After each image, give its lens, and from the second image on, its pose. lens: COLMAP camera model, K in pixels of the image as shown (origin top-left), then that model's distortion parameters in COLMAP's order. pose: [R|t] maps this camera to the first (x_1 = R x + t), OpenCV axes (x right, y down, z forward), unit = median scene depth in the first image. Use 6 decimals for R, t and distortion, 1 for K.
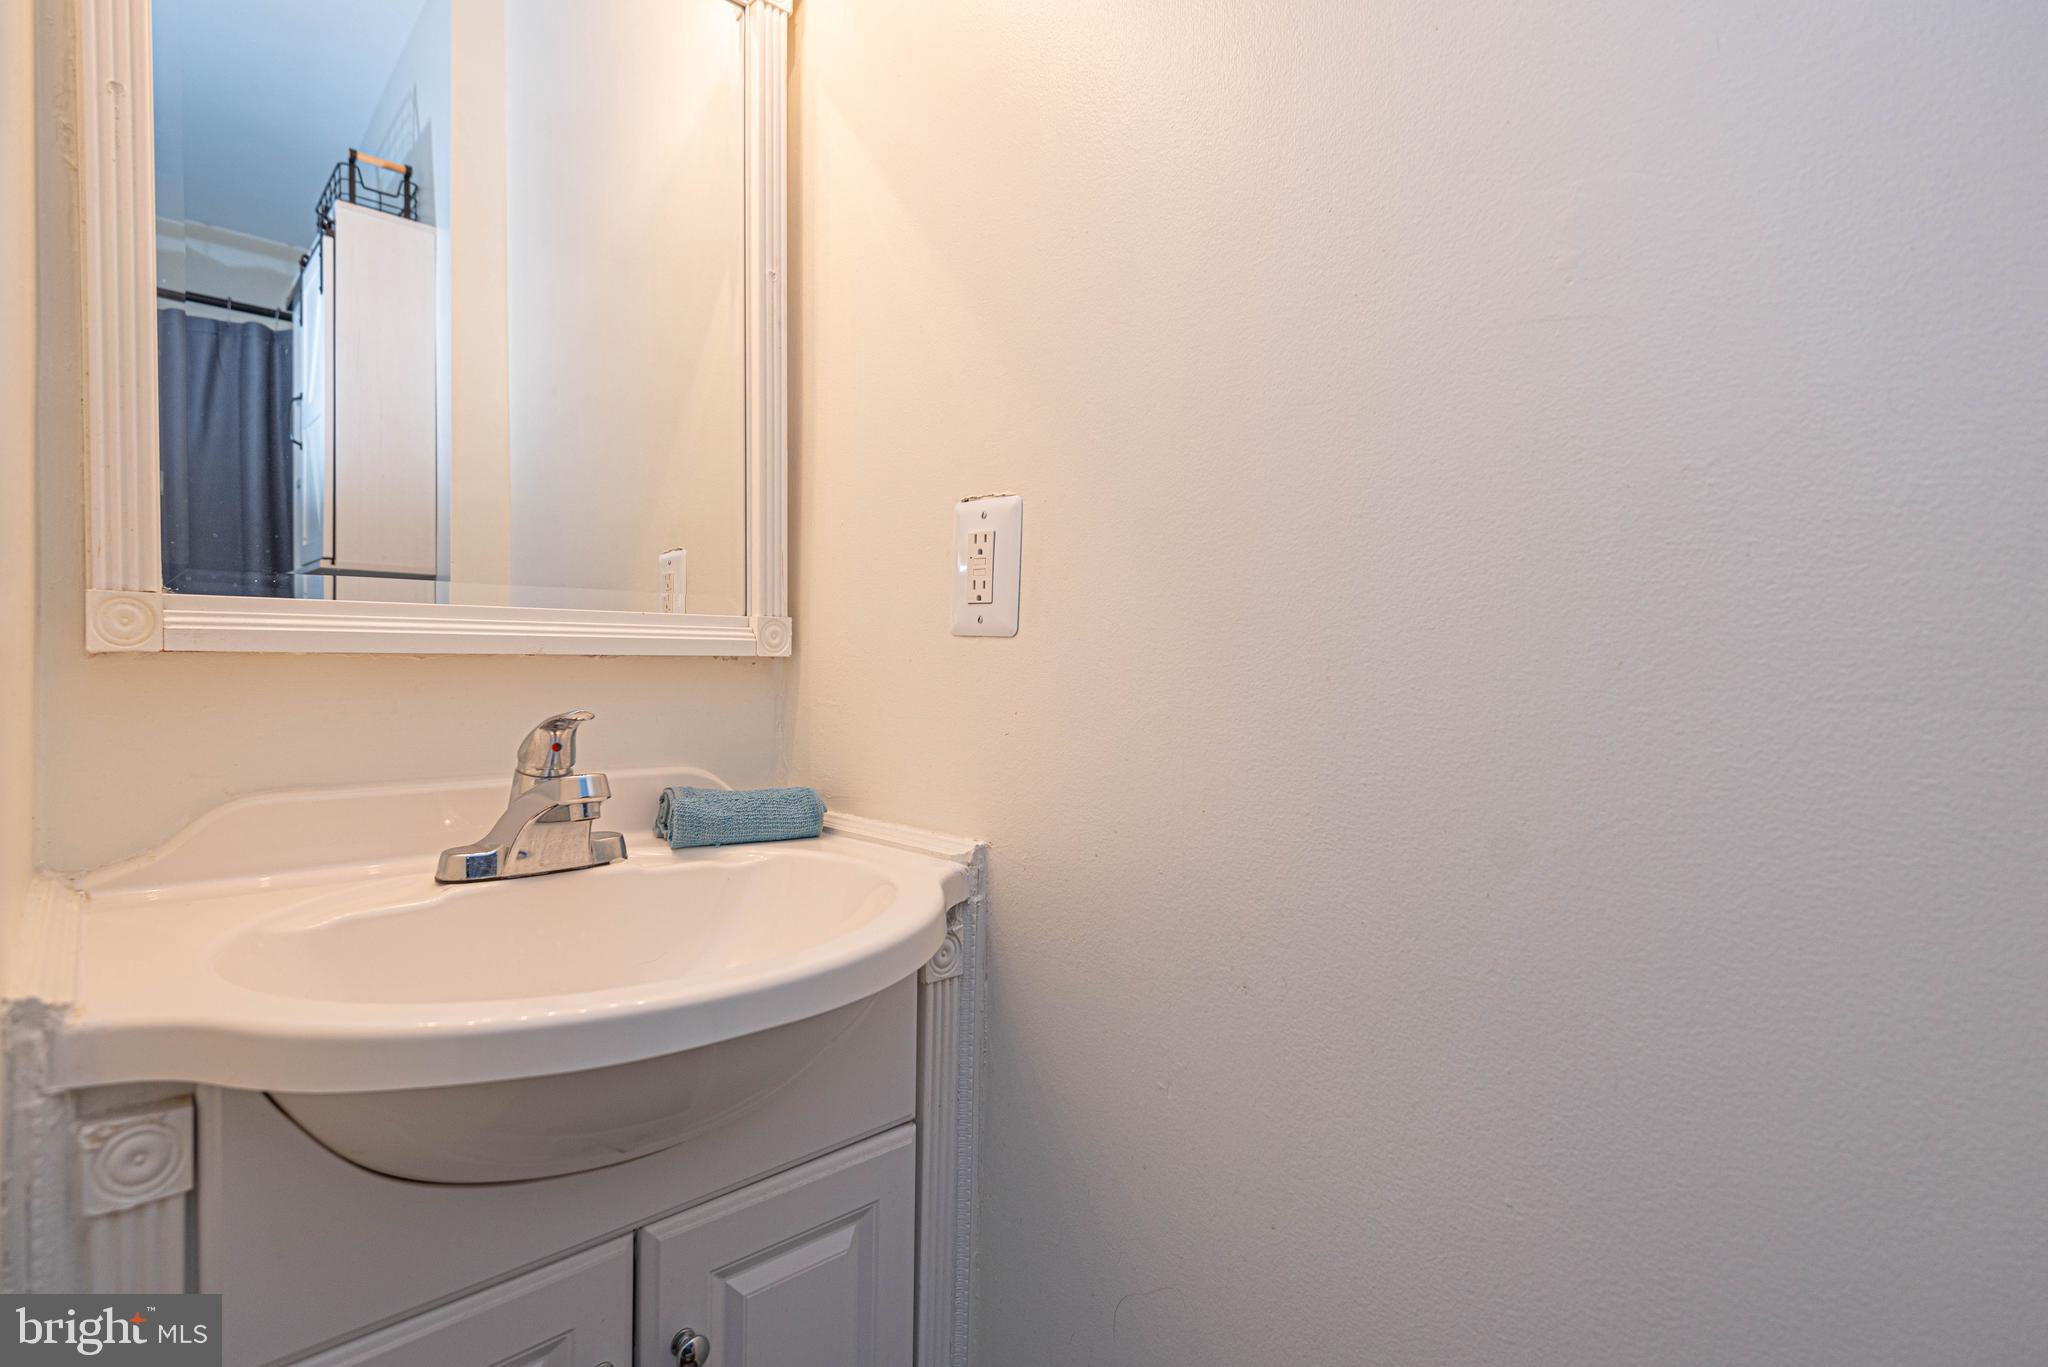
lens RADIAL K [[933.1, 0, 1021.8], [0, 933.1, 671.9], [0, 0, 1]] dist [0.036036, -0.021453]
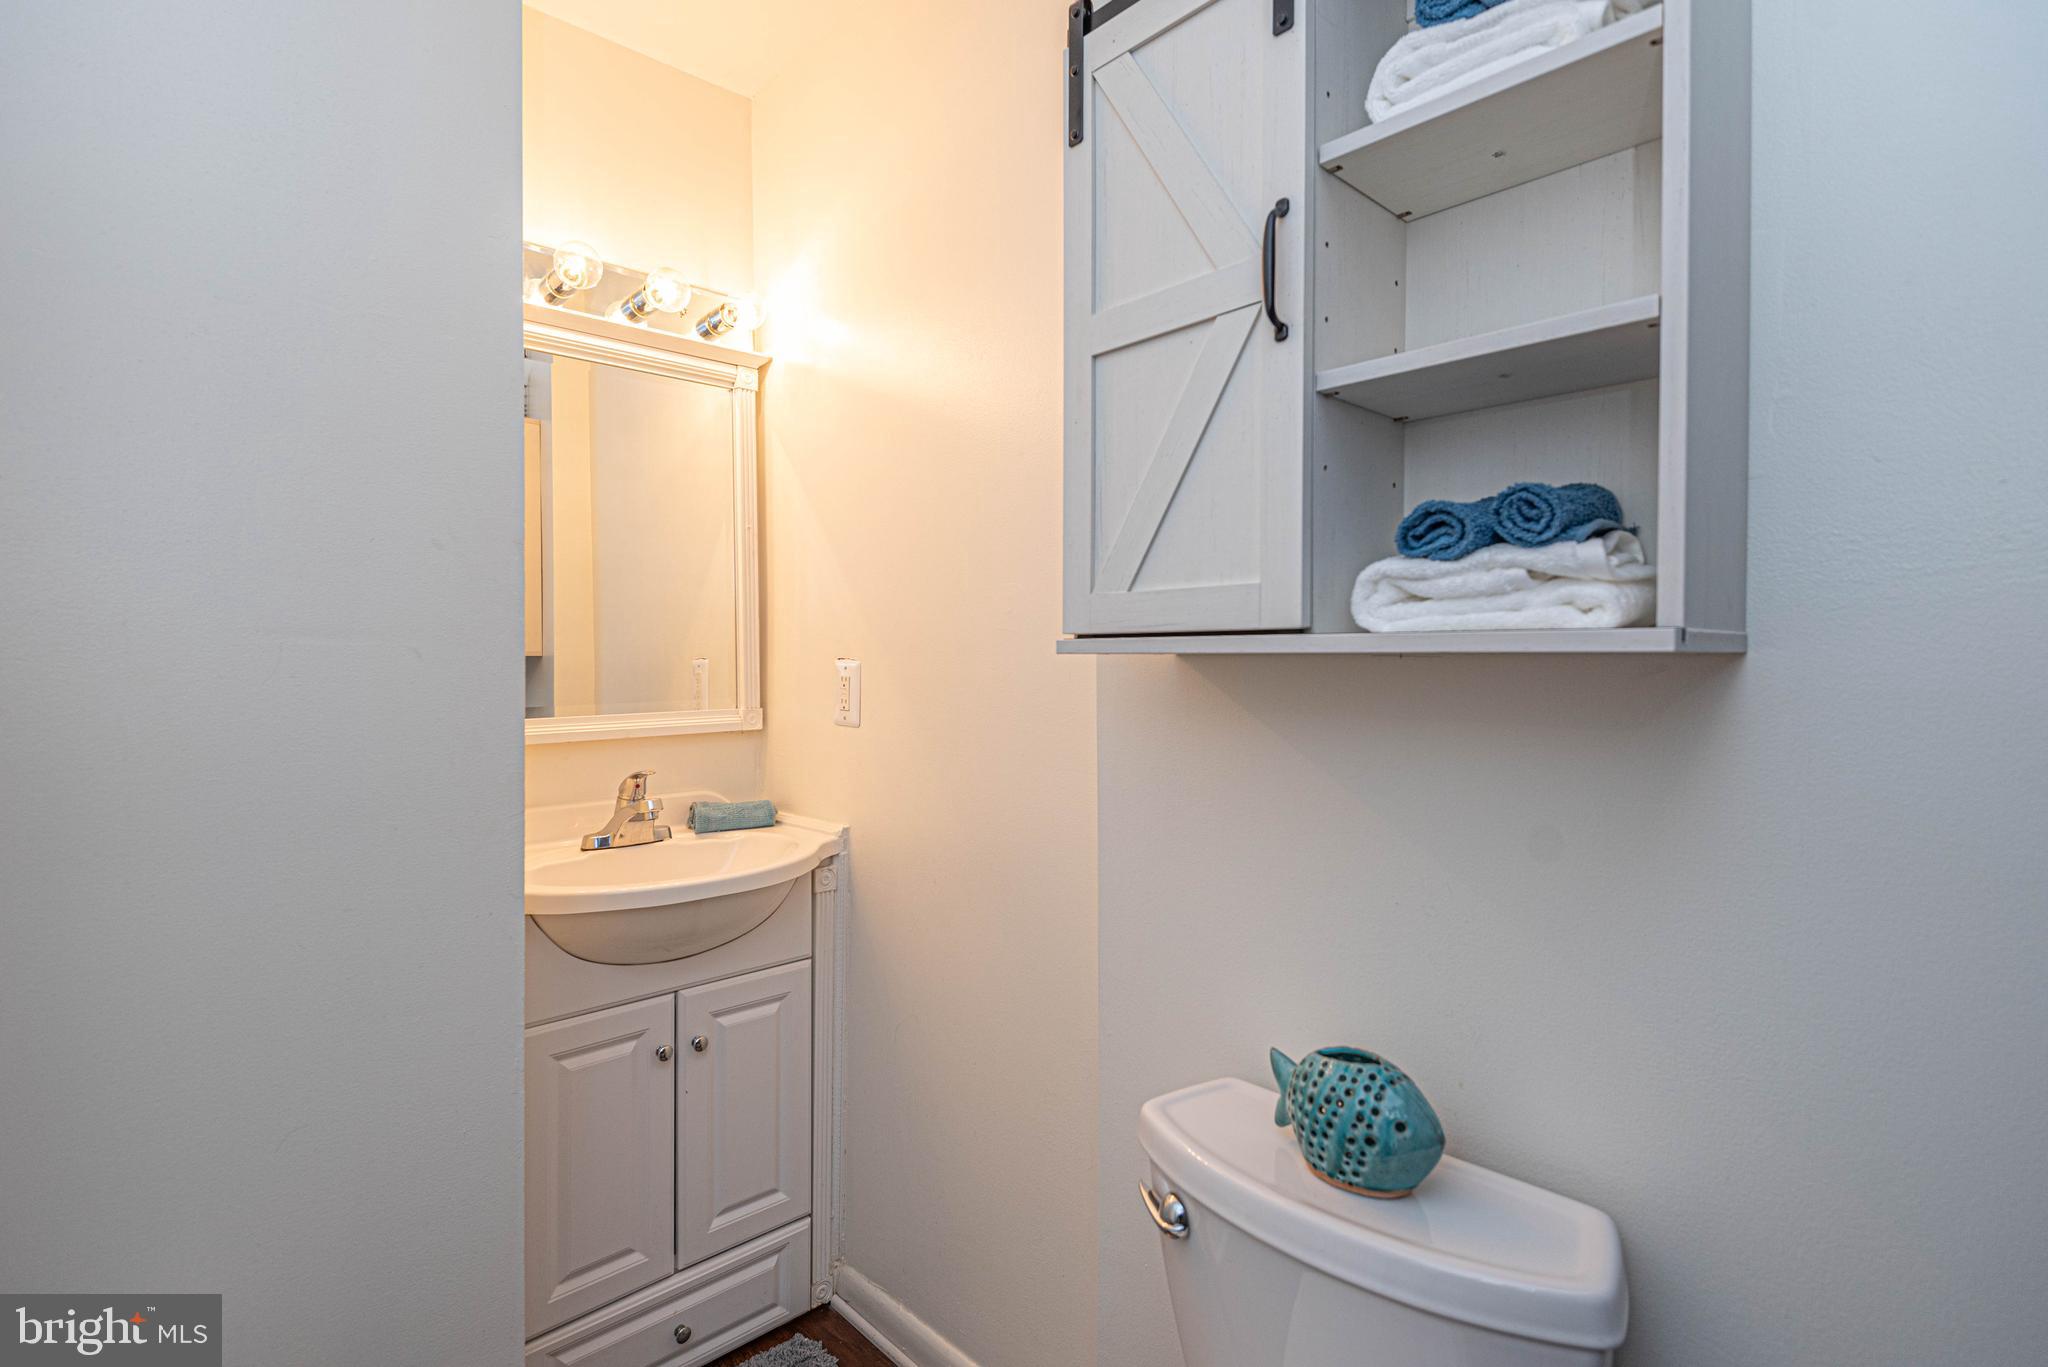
lens RADIAL K [[793.6, 0, 1053.5], [0, 793.6, 676.2], [0, 0, 1]] dist [0.027654, -0.011062]
pose [[0.999157, -0.017138, 0.037291, 0.353200], [0.017623, 0.999764, -0.012705, -0.118193], [-0.037064, 0.013351, 0.999224, -0.778215]]
